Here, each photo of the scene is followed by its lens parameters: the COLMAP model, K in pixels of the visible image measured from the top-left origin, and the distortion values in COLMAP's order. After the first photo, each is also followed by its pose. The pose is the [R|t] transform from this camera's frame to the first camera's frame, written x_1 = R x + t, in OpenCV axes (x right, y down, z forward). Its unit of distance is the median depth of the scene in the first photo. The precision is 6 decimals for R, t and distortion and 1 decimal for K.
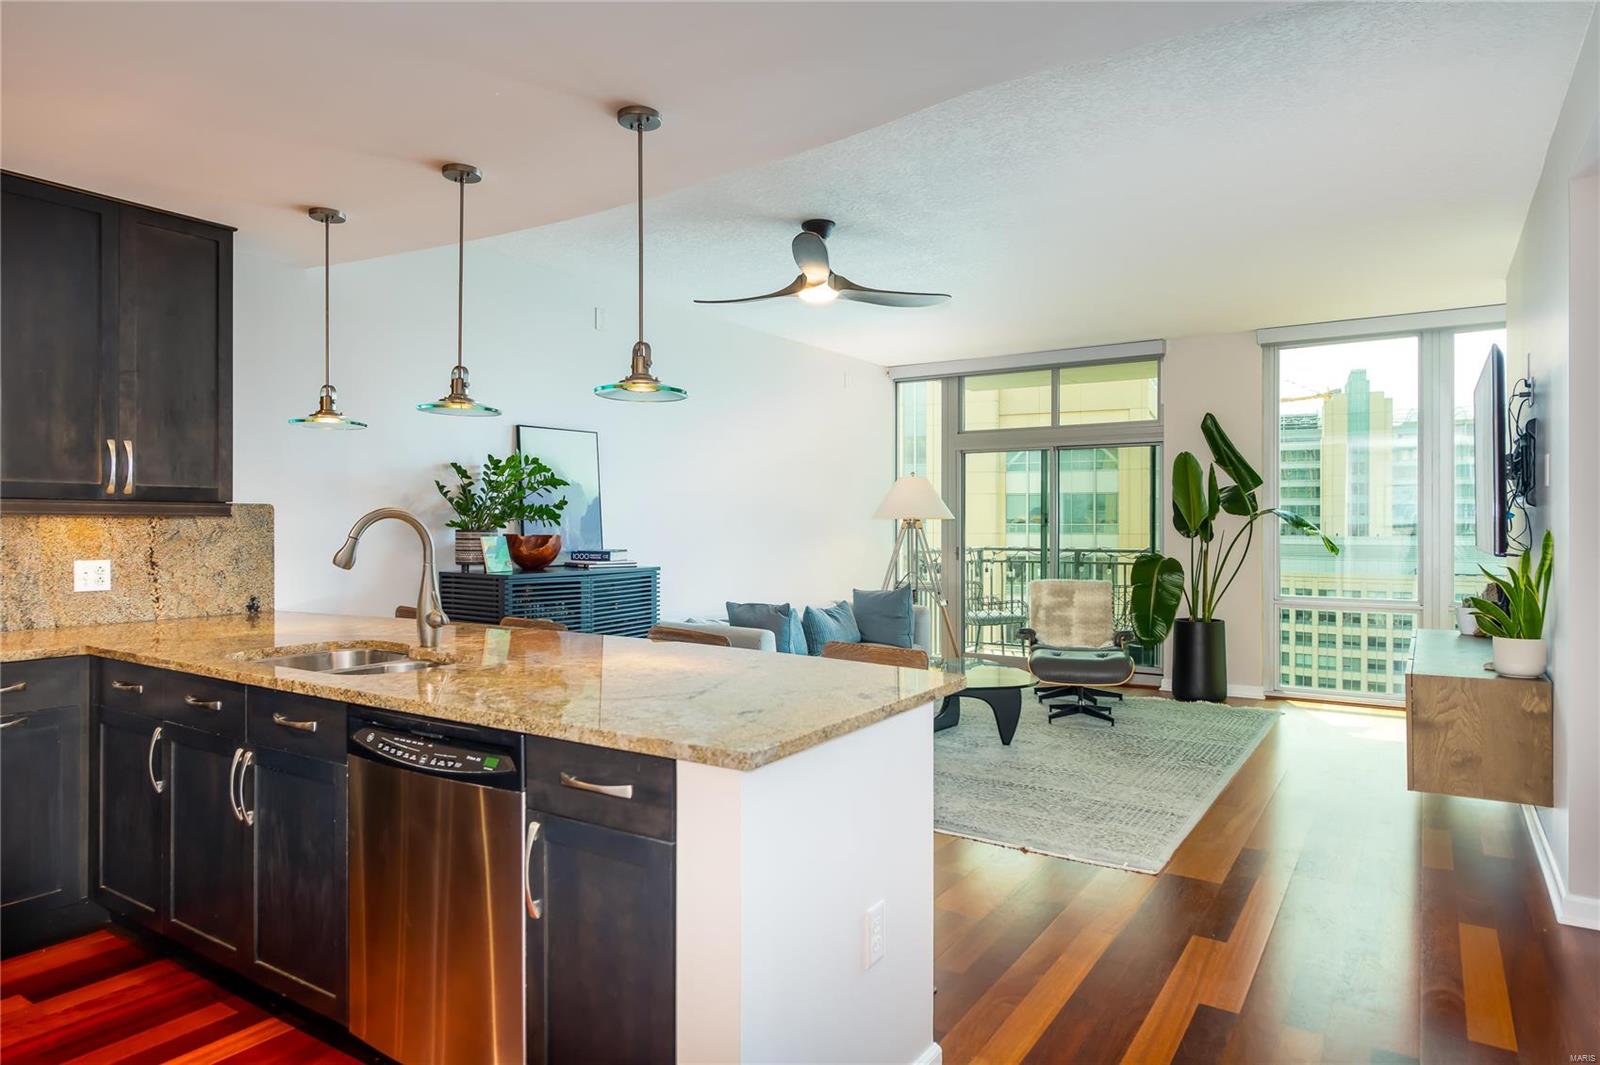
lens RADIAL K [[981.0, 0, 782.8], [0, 981.0, 524.2], [0, 0, 1]] dist [-0.002107, -0.000700]
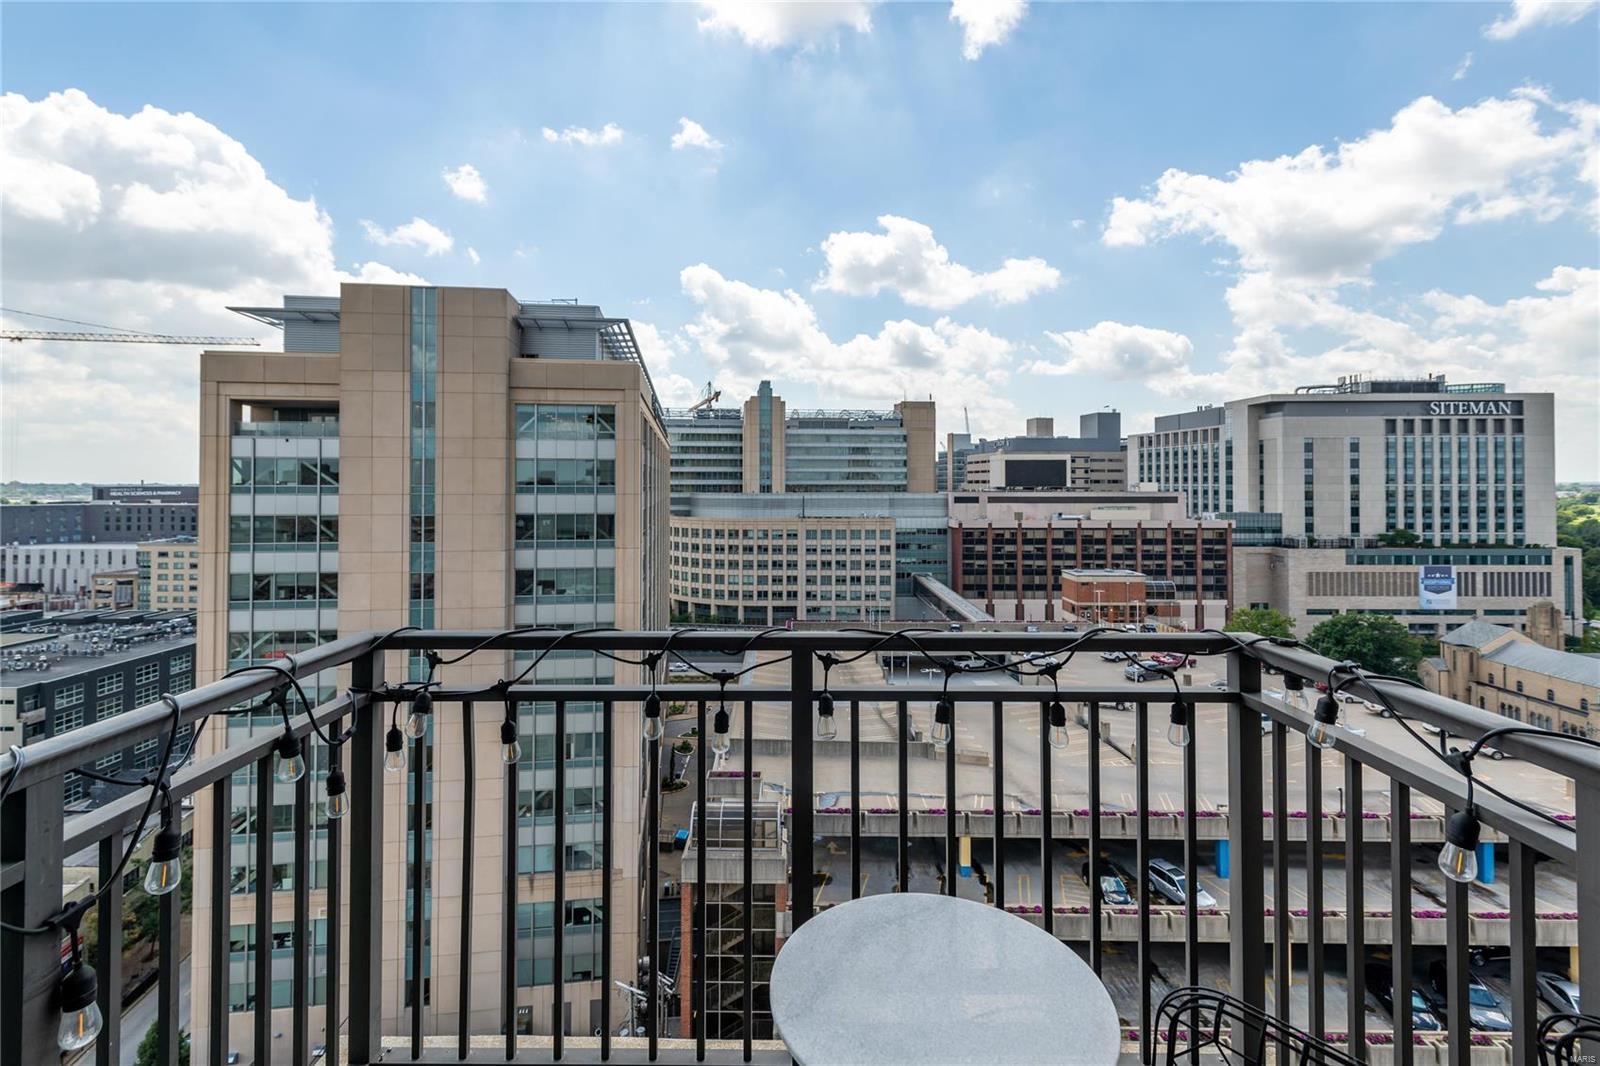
lens RADIAL K [[714.1, 0, 794.2], [0, 714.1, 480.9], [0, 0, 1]] dist [0.026674, -0.004997]
pose [[0.829205, 0.001625, 0.558942, 0.271799], [0.001066, 0.999989, -0.004489, -0.016890], [-0.558944, 0.004318, 0.829194, 1.157746]]
